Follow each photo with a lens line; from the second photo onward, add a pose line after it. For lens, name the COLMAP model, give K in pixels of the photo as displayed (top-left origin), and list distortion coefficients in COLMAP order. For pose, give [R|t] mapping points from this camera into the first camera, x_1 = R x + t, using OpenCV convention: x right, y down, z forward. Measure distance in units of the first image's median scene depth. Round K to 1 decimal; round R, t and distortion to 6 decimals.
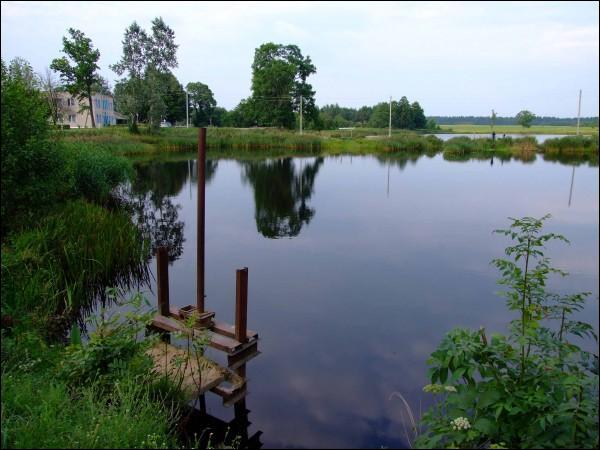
lens RADIAL K [[498.0, 0, 300.0], [0, 498.0, 225.0], [0, 0, 1]] dist [-0.012614, 0.008825]
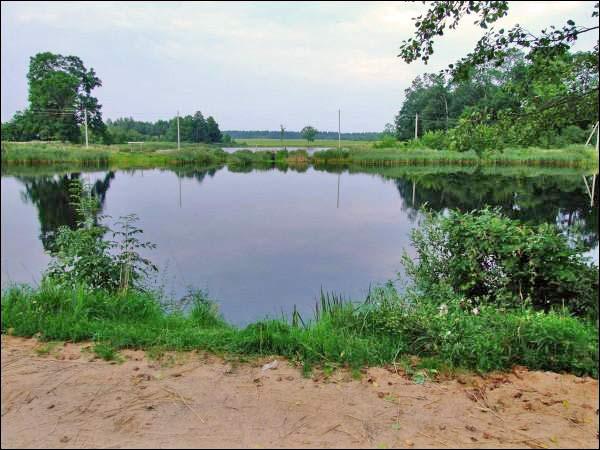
lens RADIAL K [[498.0, 0, 300.0], [0, 498.0, 225.0], [0, 0, 1]] dist [-0.012614, 0.008825]
pose [[0.925388, -0.062164, 0.373889, 0.011581], [0.072232, 0.997304, -0.012960, 0.007467], [-0.372075, 0.038999, 0.927383, -0.039941]]
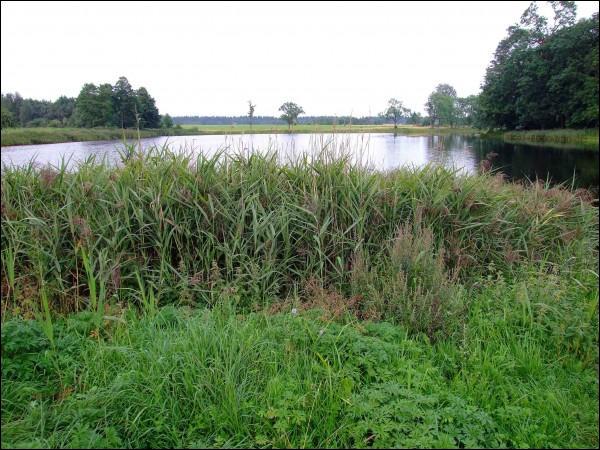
lens RADIAL K [[498.0, 0, 300.0], [0, 498.0, 225.0], [0, 0, 1]] dist [-0.012614, 0.008825]
pose [[0.860038, -0.108810, 0.498492, 0.153705], [0.109859, 0.993571, 0.027339, -0.146318], [-0.498262, 0.031251, 0.866463, 0.781926]]
